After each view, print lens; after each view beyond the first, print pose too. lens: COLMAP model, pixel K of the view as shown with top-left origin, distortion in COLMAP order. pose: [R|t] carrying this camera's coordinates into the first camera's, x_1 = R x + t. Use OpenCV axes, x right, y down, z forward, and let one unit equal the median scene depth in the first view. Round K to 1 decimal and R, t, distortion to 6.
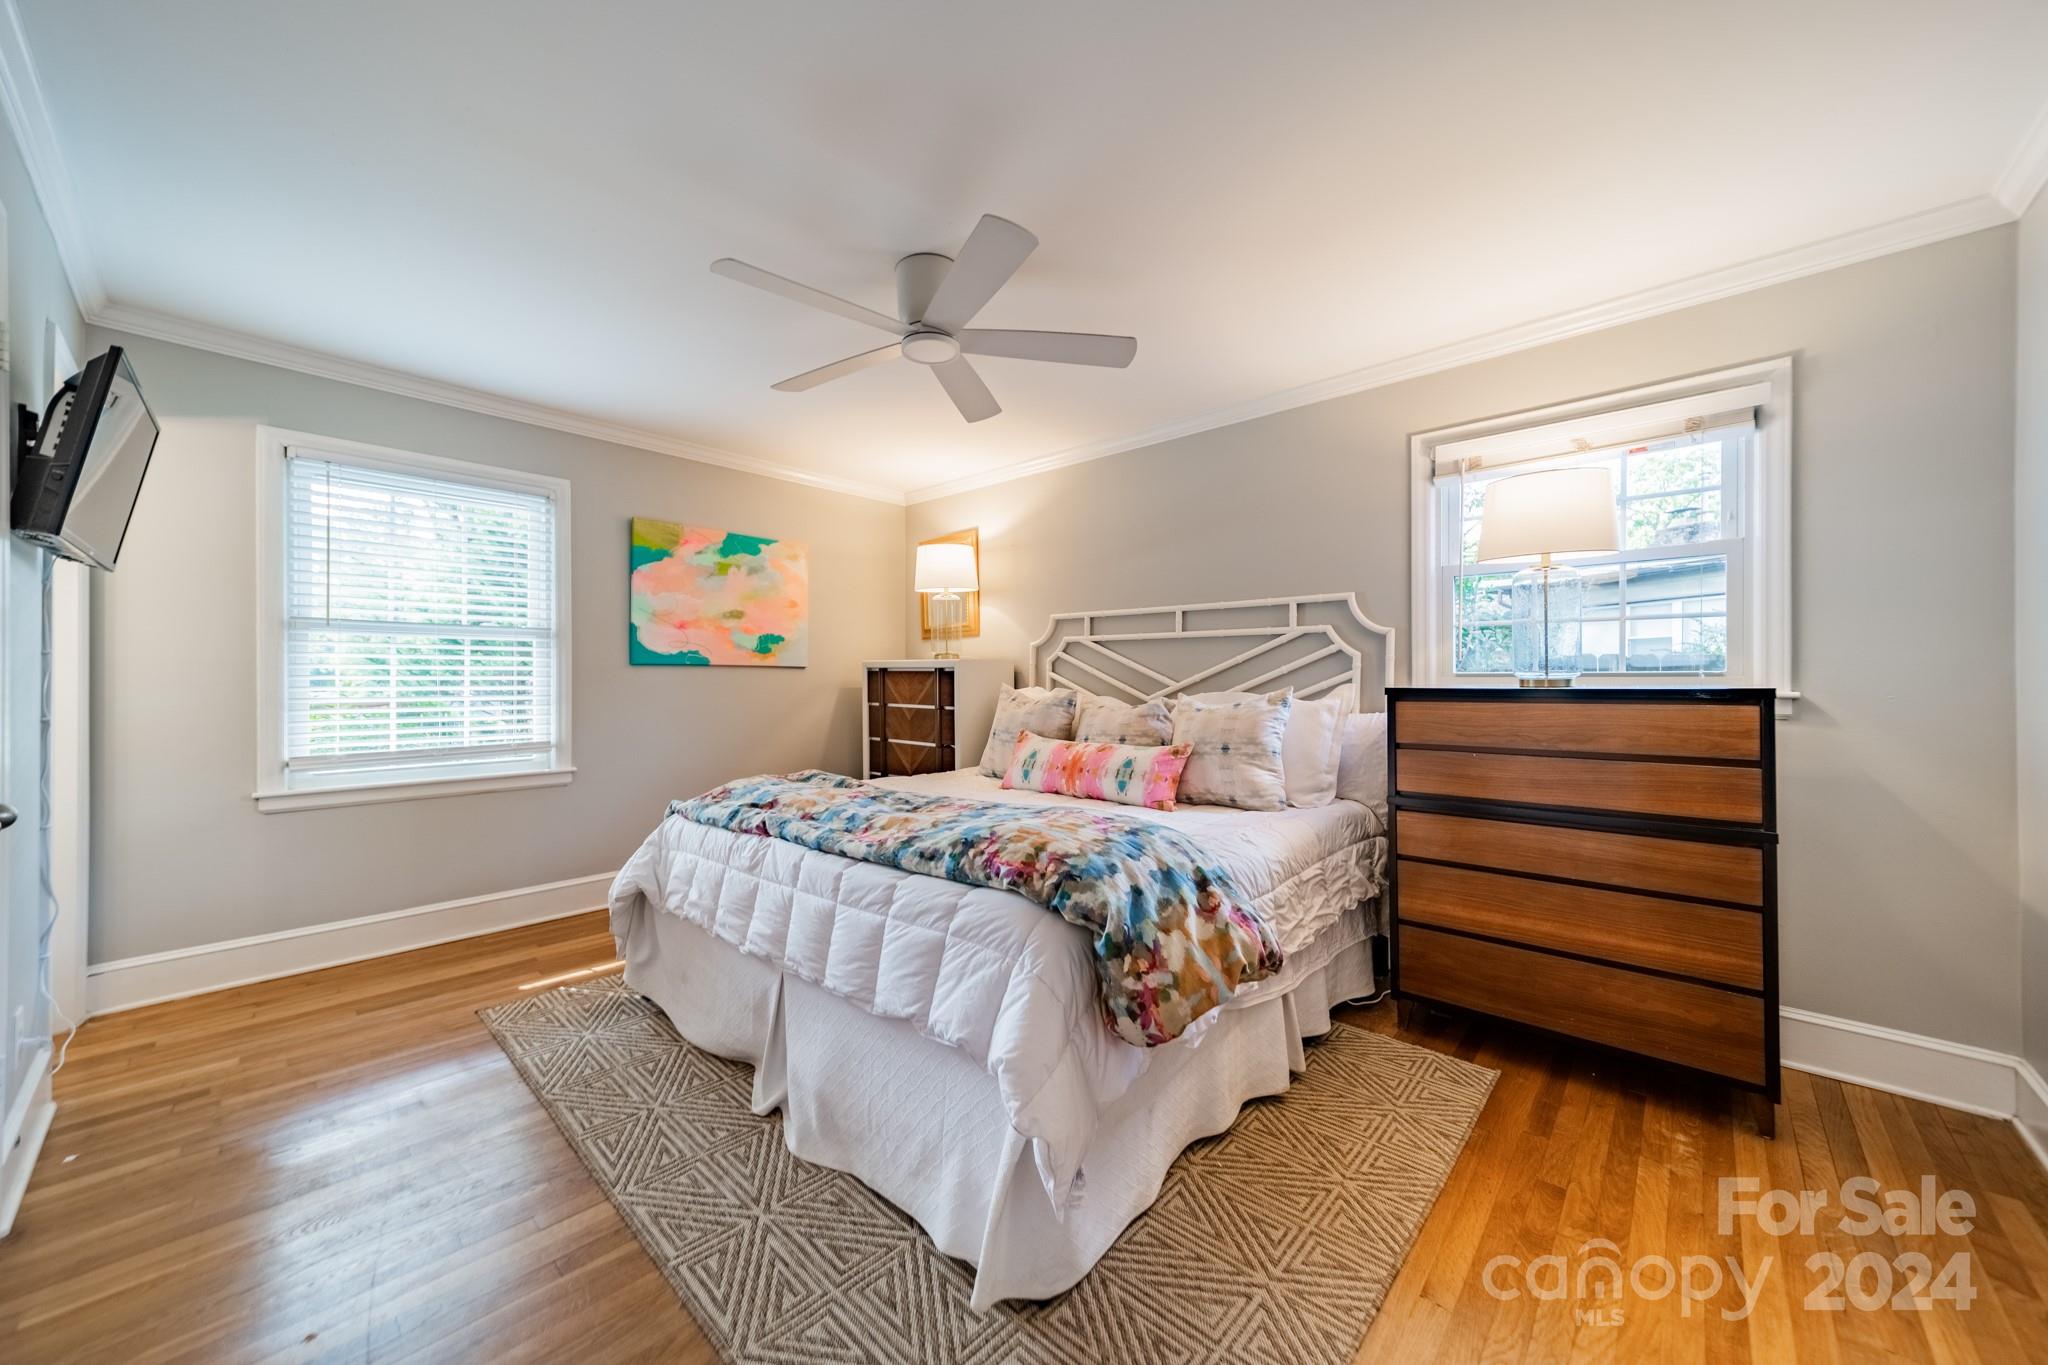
lens RADIAL K [[730.9, 0, 1032.9], [0, 730.9, 676.3], [0, 0, 1]] dist [0.008615, -0.000080]
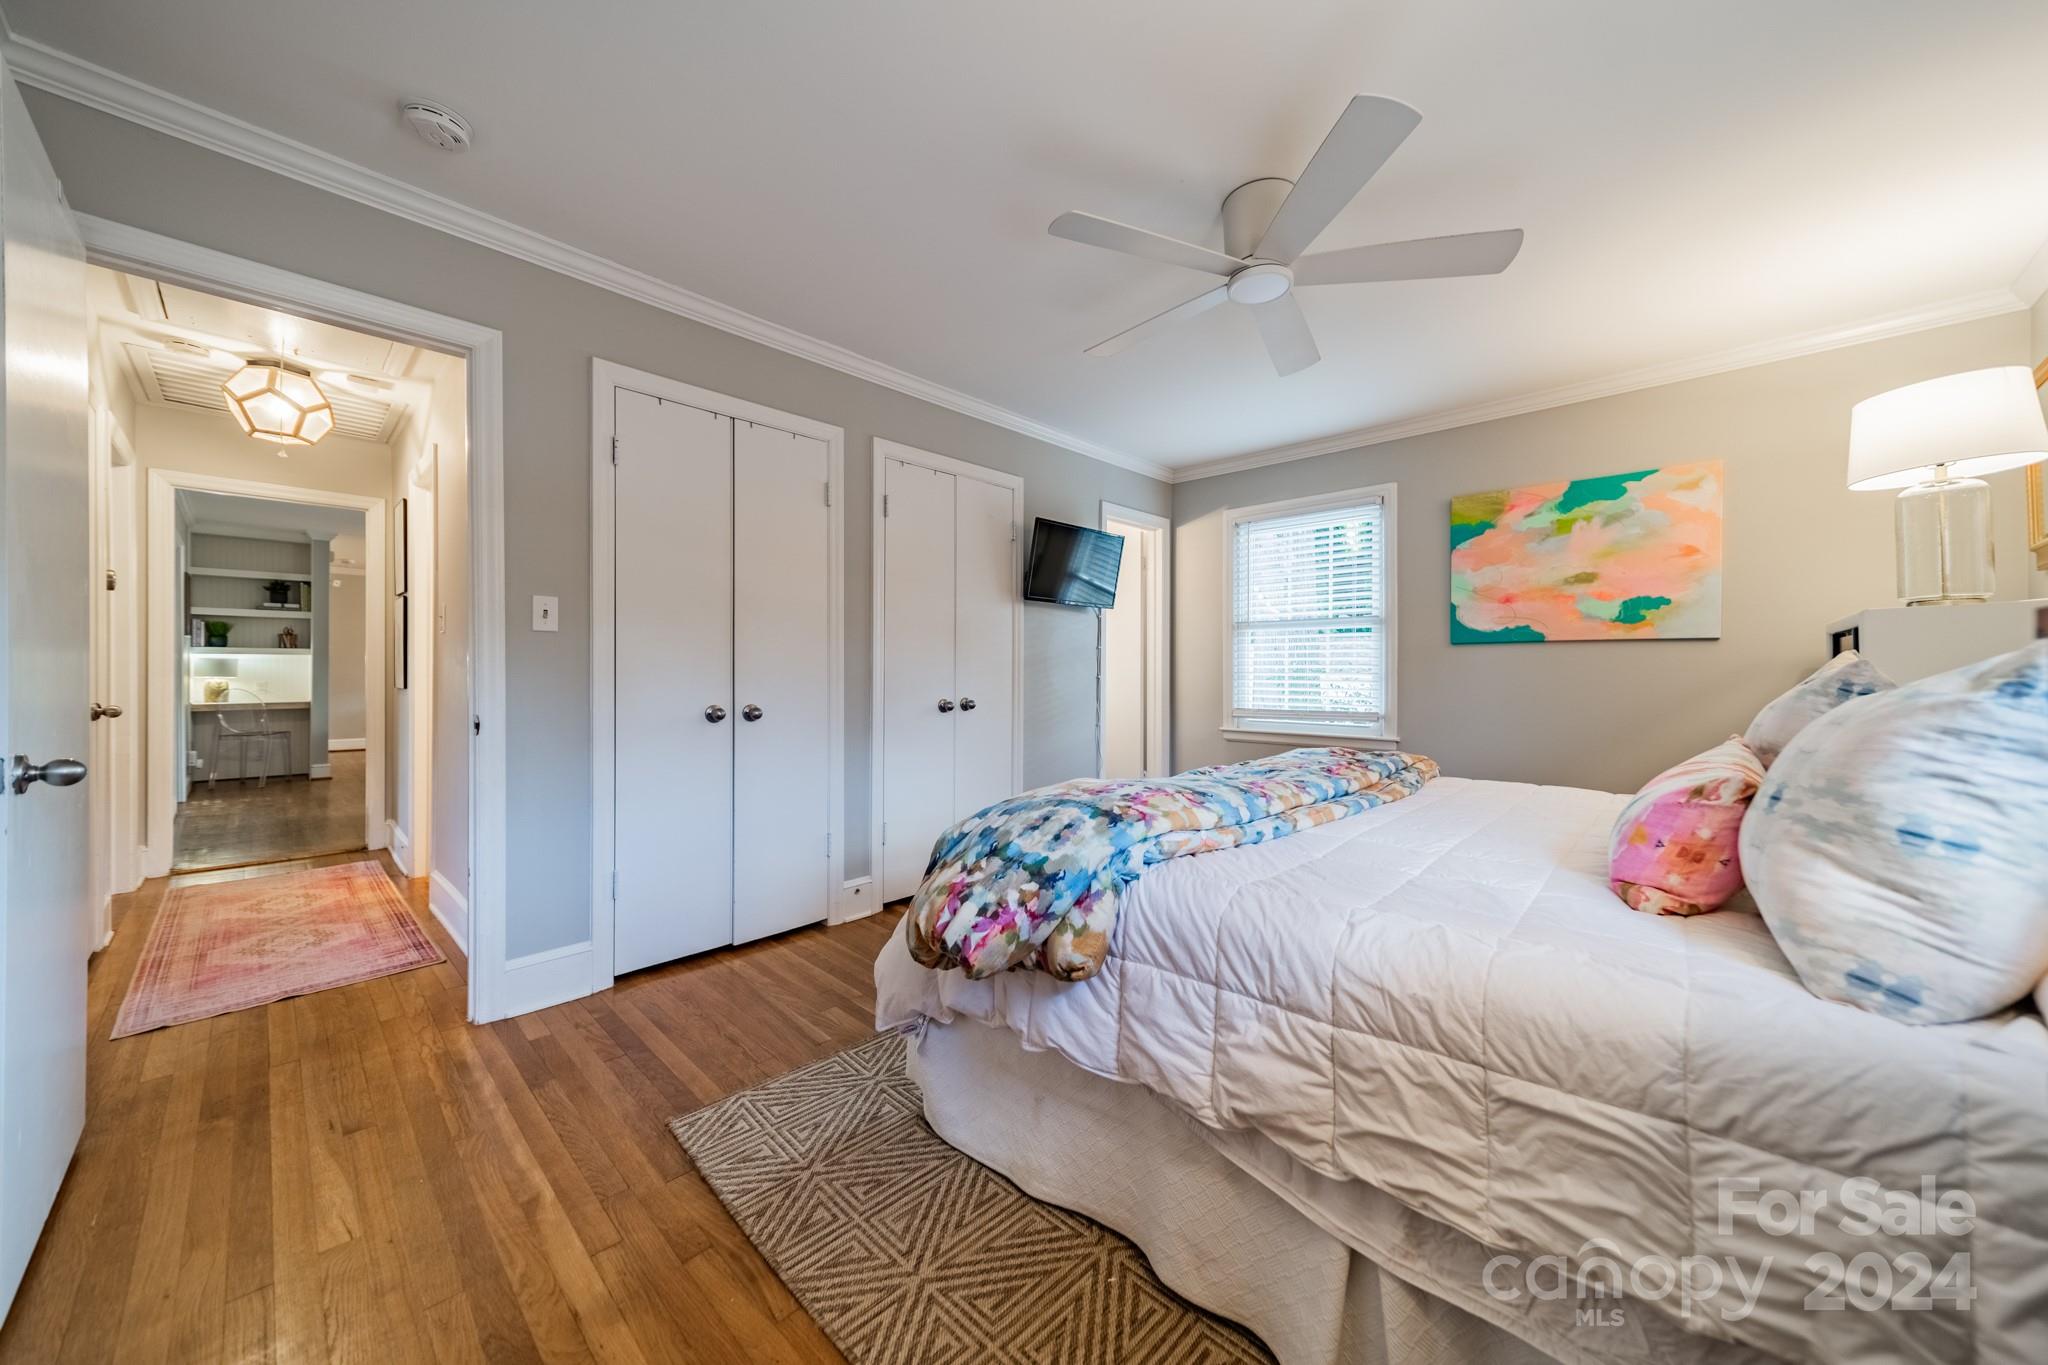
lens RADIAL K [[730.9, 0, 1032.9], [0, 730.9, 676.3], [0, 0, 1]] dist [0.008615, -0.000080]
pose [[-0.024322, 0.004095, -0.999696, 0.506036], [-0.000026, 0.999992, 0.004097, 0.025682], [0.999704, 0.000126, -0.024322, 0.475346]]
